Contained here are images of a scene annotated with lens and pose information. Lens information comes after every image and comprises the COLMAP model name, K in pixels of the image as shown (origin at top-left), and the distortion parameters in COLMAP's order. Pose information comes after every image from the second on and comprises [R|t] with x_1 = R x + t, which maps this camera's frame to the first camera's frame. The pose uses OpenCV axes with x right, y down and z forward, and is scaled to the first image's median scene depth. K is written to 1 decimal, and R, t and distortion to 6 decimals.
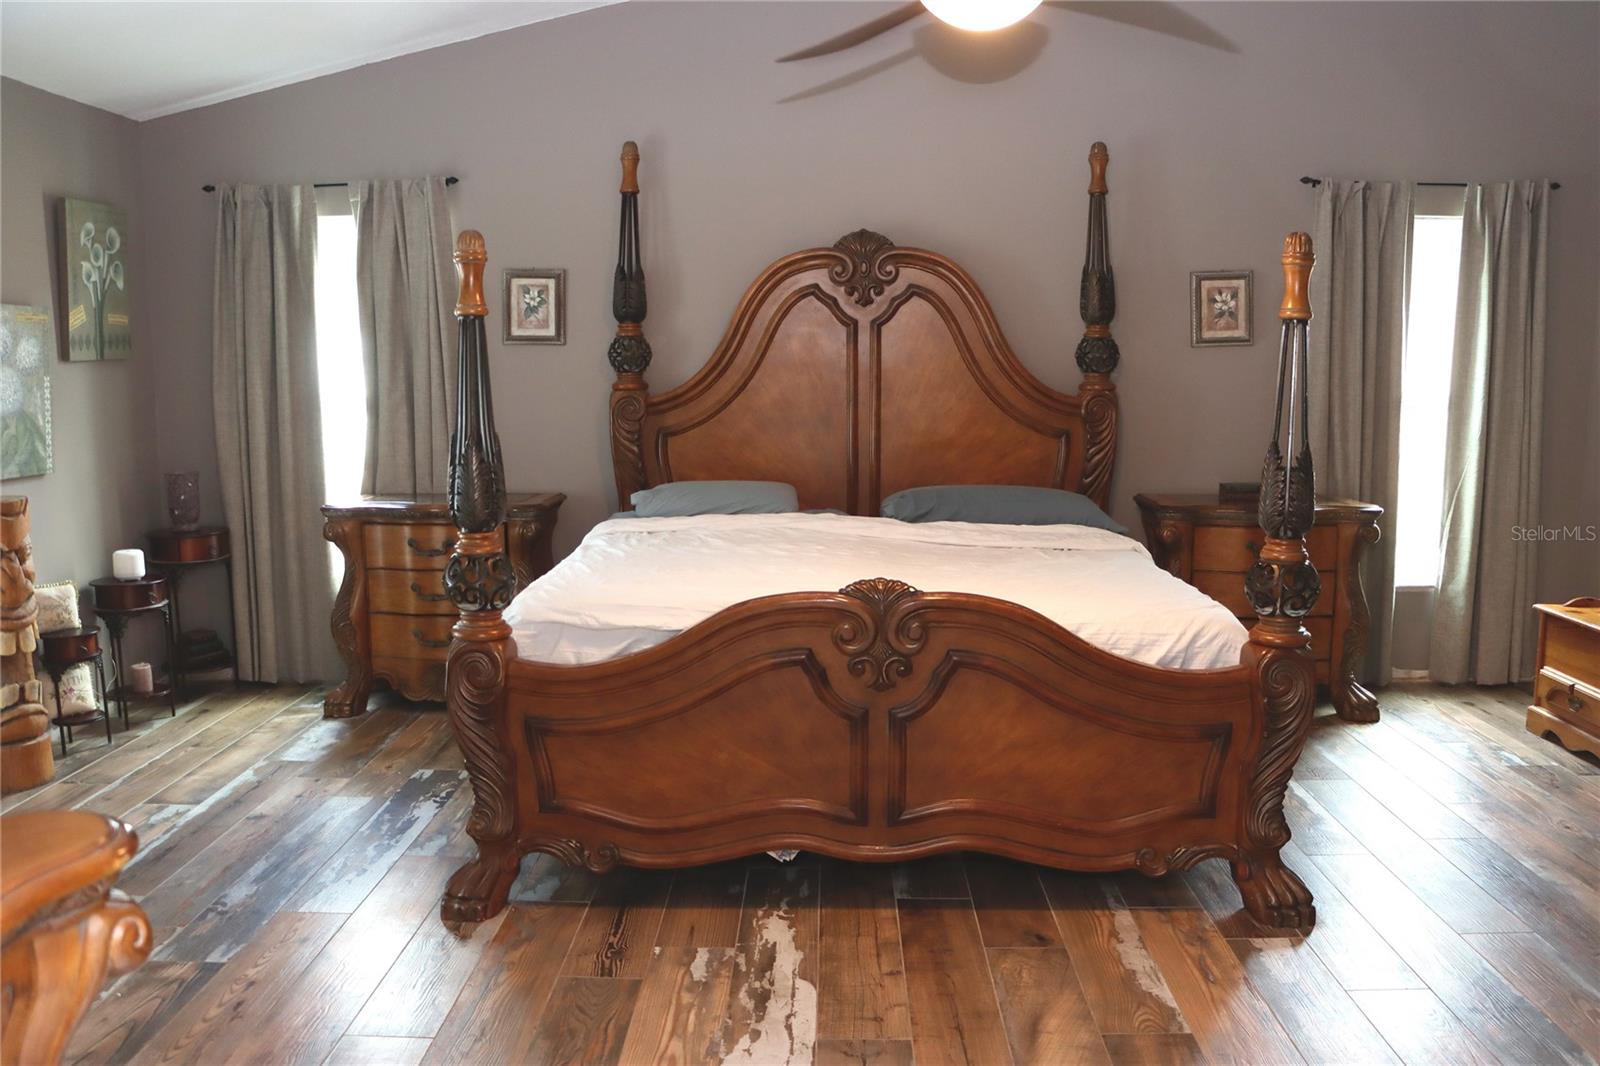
lens RADIAL K [[1317.0, 0, 805.6], [0, 1317.0, 546.9], [0, 0, 1]] dist [-0.178687, 0.150846]
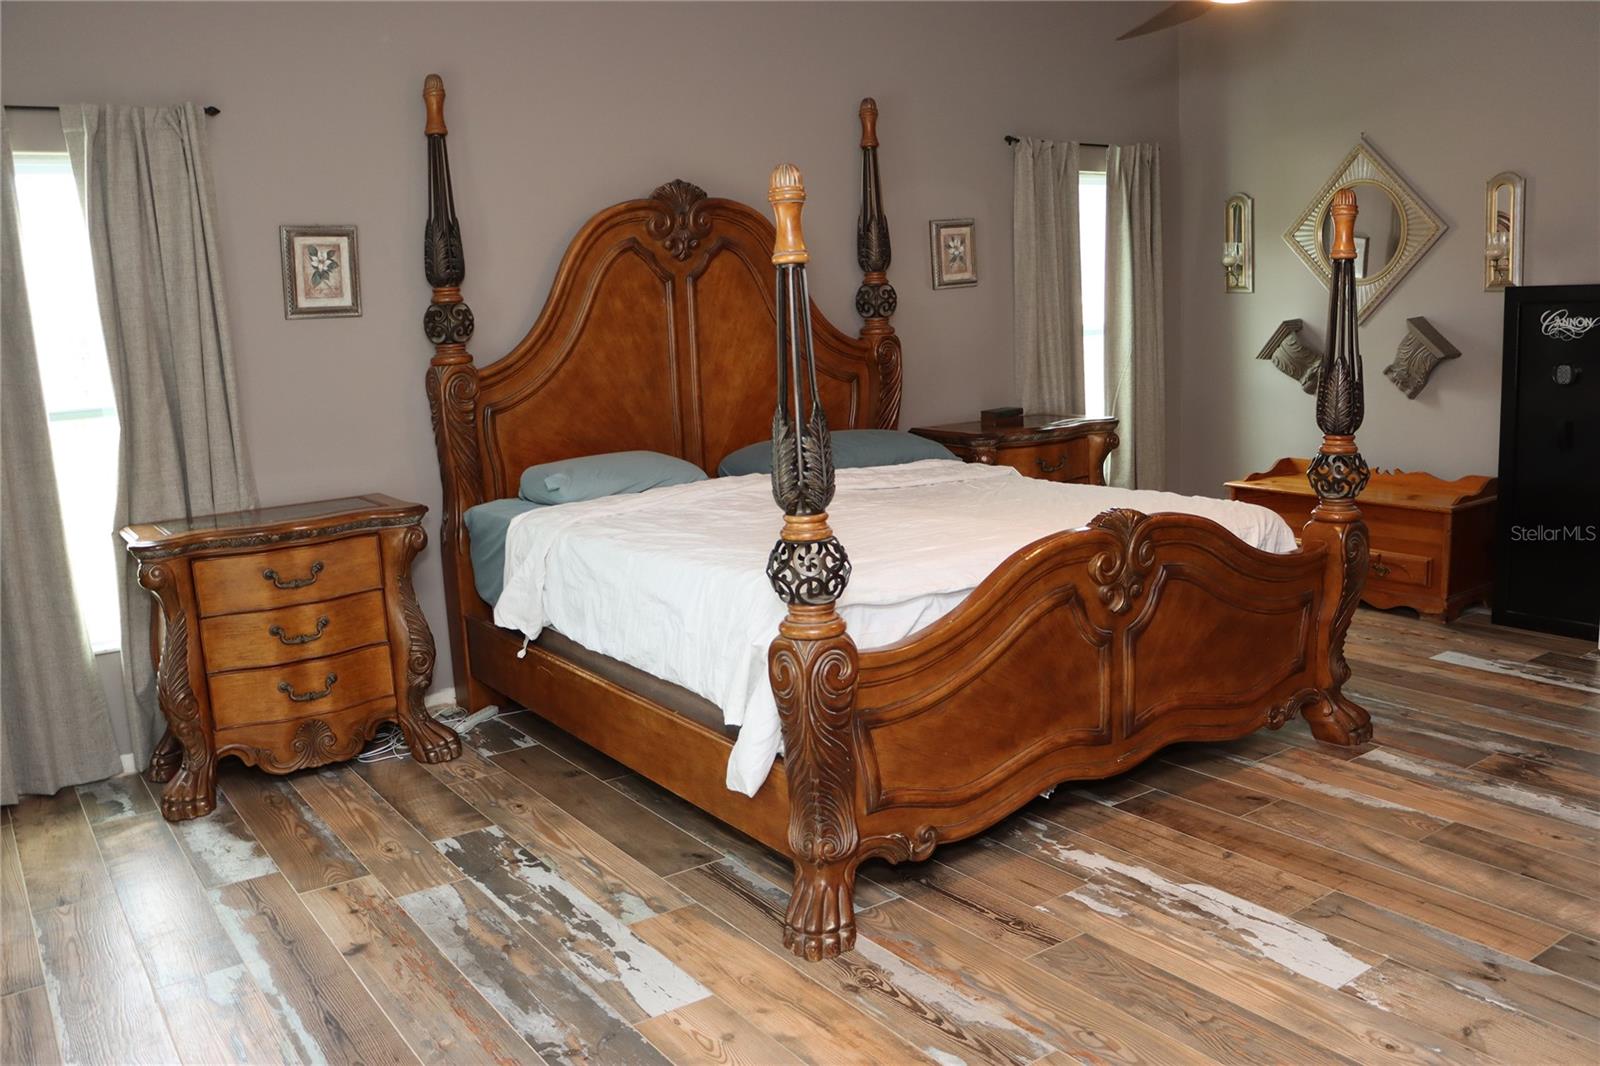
lens RADIAL K [[1317.0, 0, 804.1], [0, 1317.0, 542.8], [0, 0, 1]] dist [-0.178687, 0.150846]
pose [[0.805442, -0.141908, 0.575435, -0.471484], [0.127144, 0.989679, 0.066099, -0.031370], [-0.578876, 0.019924, 0.815172, 0.176768]]
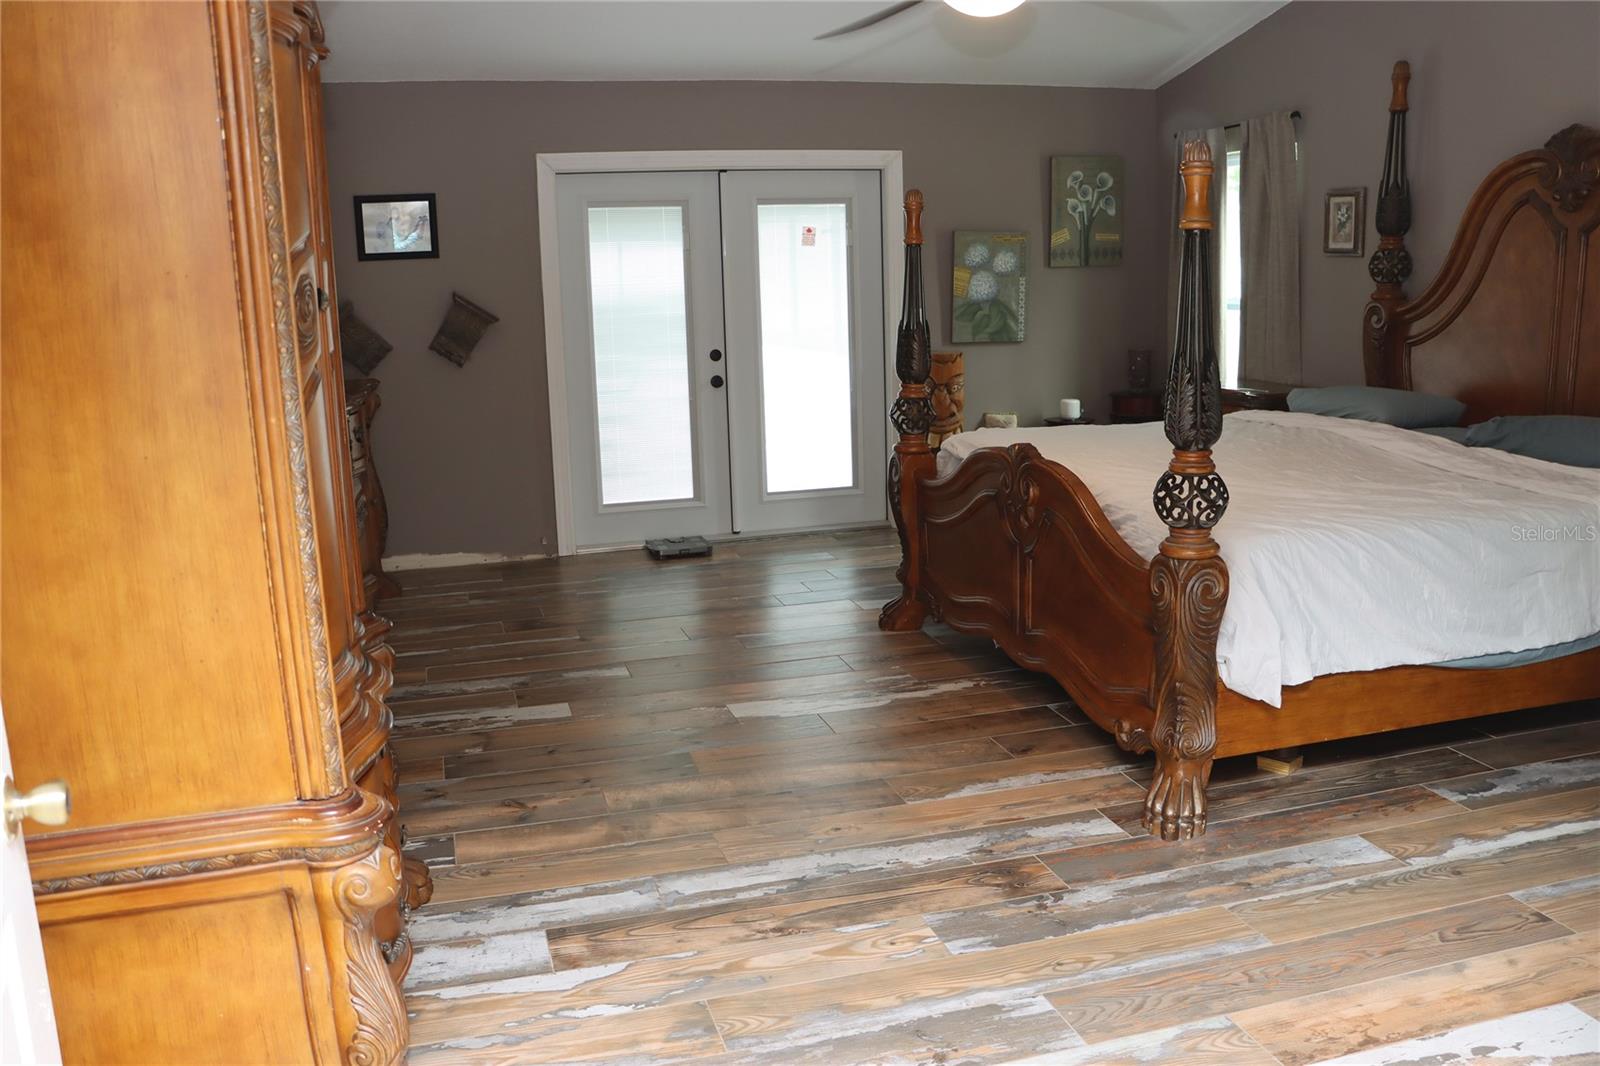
lens RADIAL K [[1317.0, 0, 801.3], [0, 1317.0, 536.7], [0, 0, 1]] dist [-0.178687, 0.150846]
pose [[0.295971, 0.184787, -0.937152, 0.754762], [-0.114799, 0.980879, 0.157153, -0.039692], [0.948273, 0.061071, 0.311526, 0.244472]]
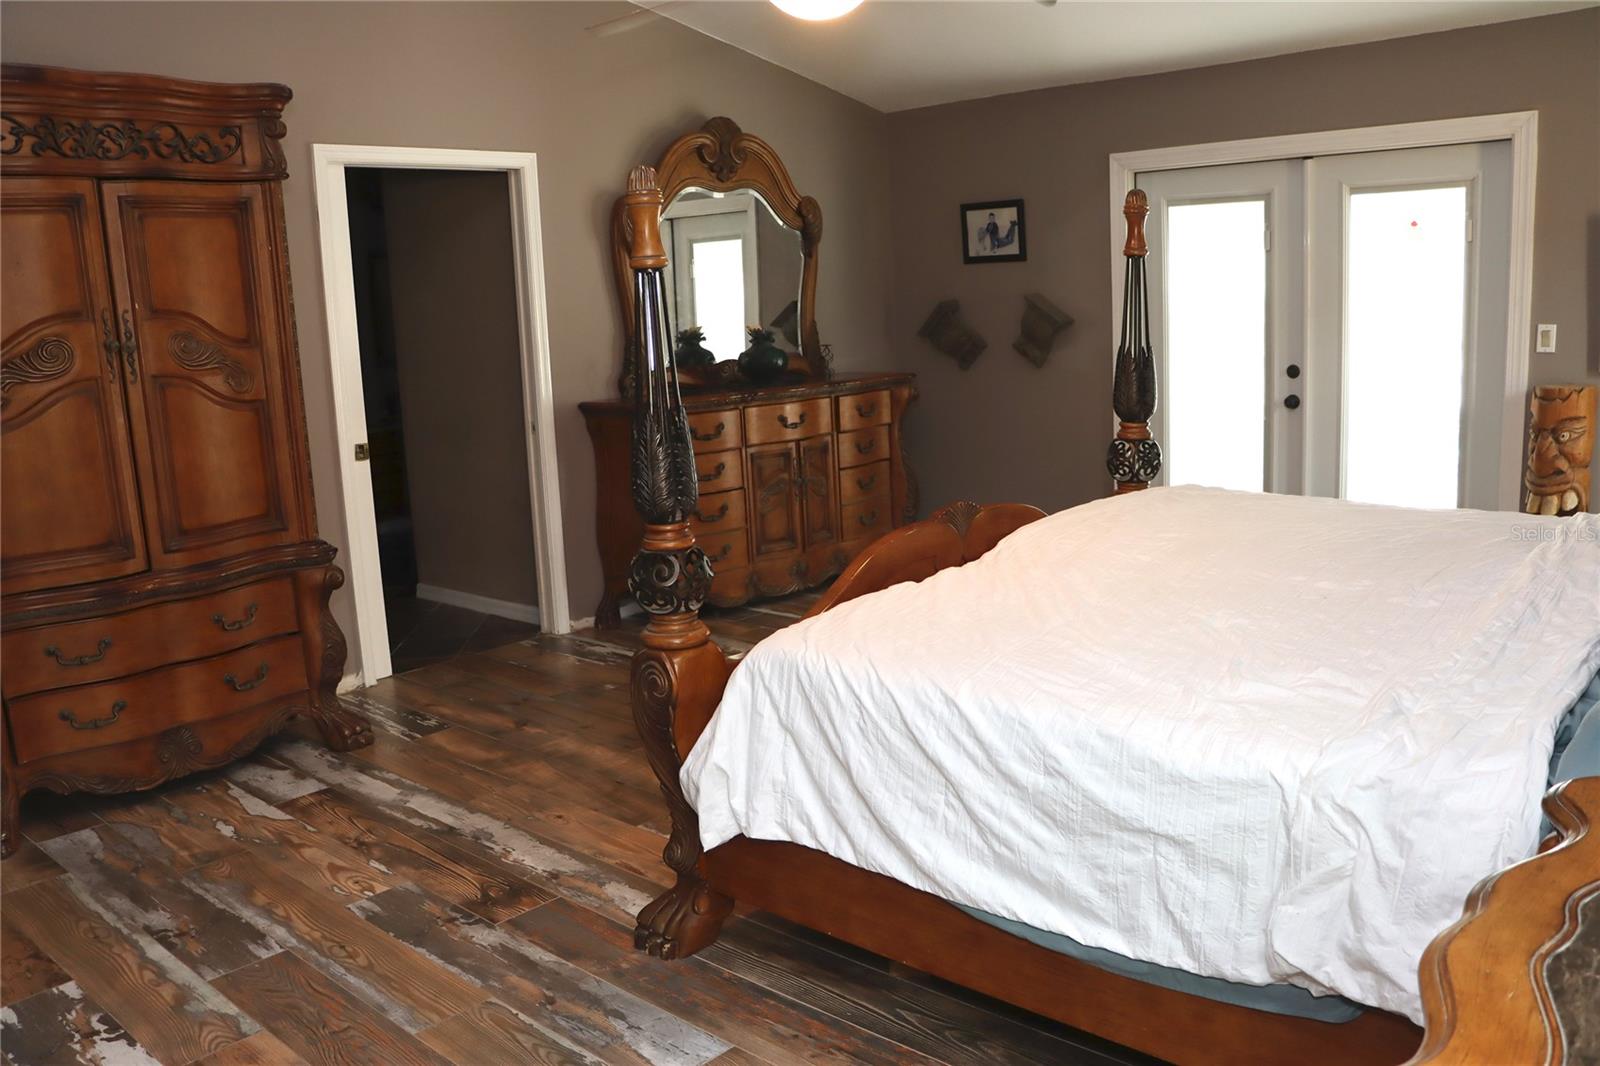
lens RADIAL K [[1317.0, 0, 801.5], [0, 1317.0, 526.0], [0, 0, 1]] dist [-0.178687, 0.150846]
pose [[-0.660293, 0.164489, -0.732773, 0.583881], [-0.061356, 0.960642, 0.270927, -0.151171], [0.748497, 0.223852, -0.624213, 0.984765]]
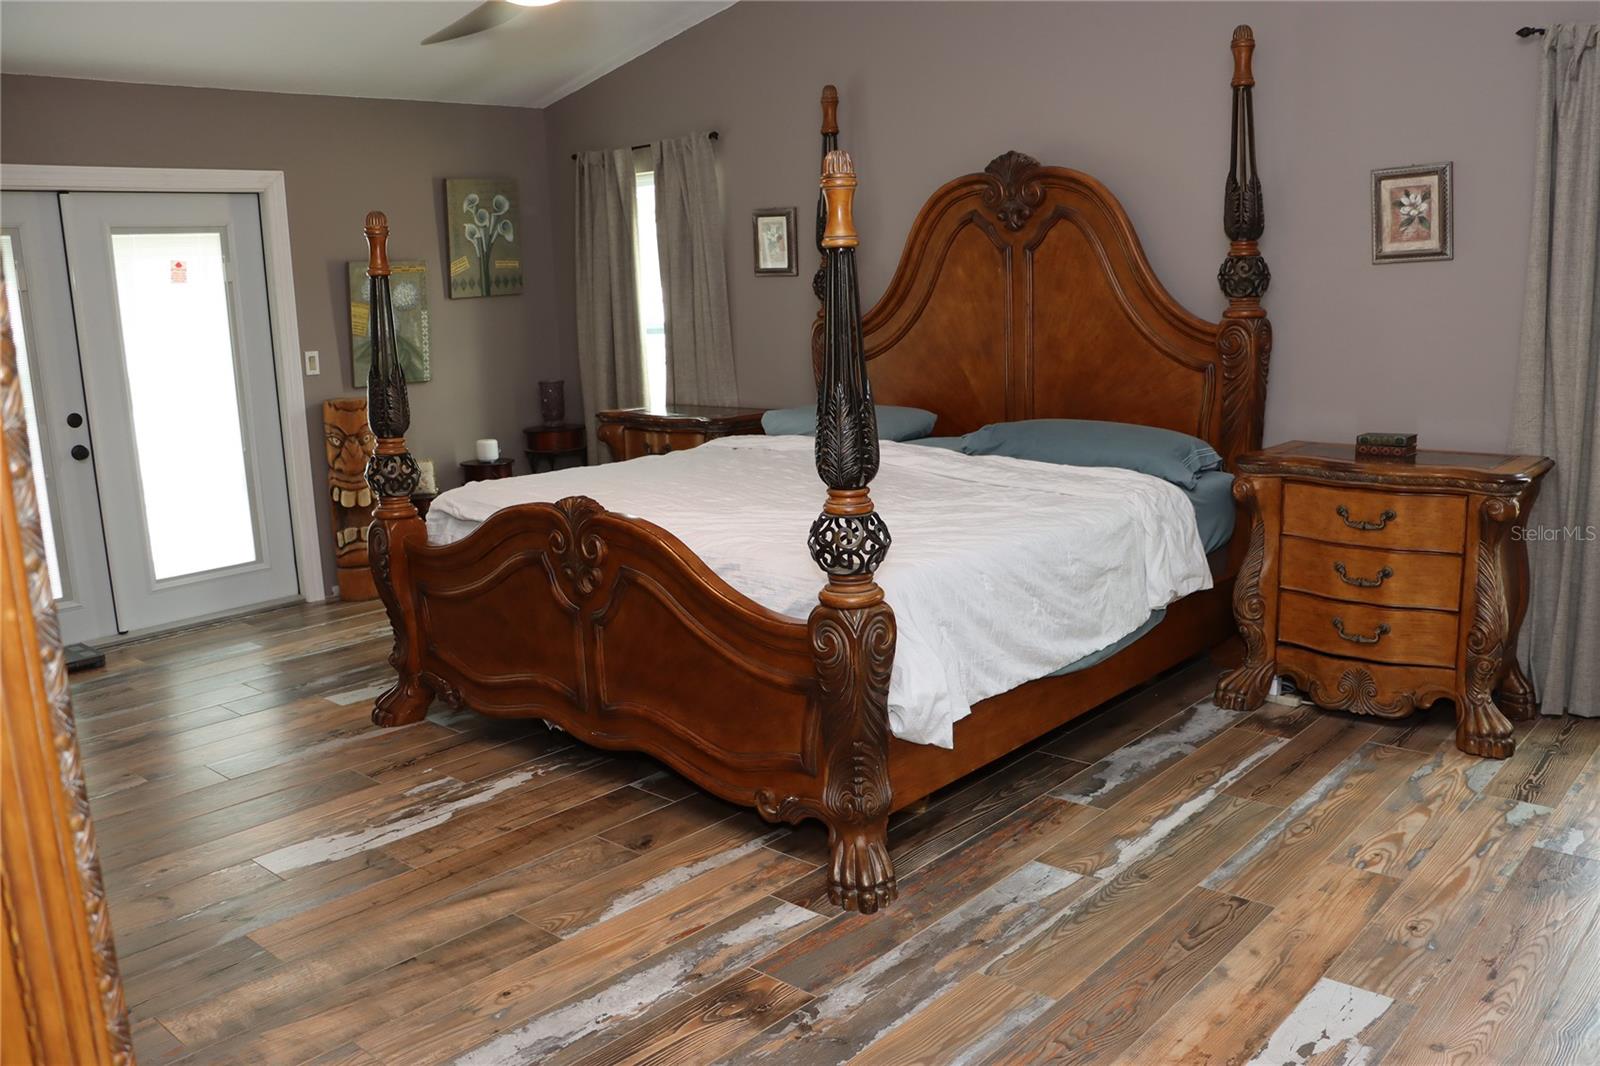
lens RADIAL K [[1317.0, 0, 799.9], [0, 1317.0, 533.5], [0, 0, 1]] dist [-0.178687, 0.150846]
pose [[0.756813, 0.100681, -0.645831, 0.580580], [-0.061569, 0.994653, 0.082912, -0.031147], [0.650726, -0.022985, 0.758965, 0.162364]]
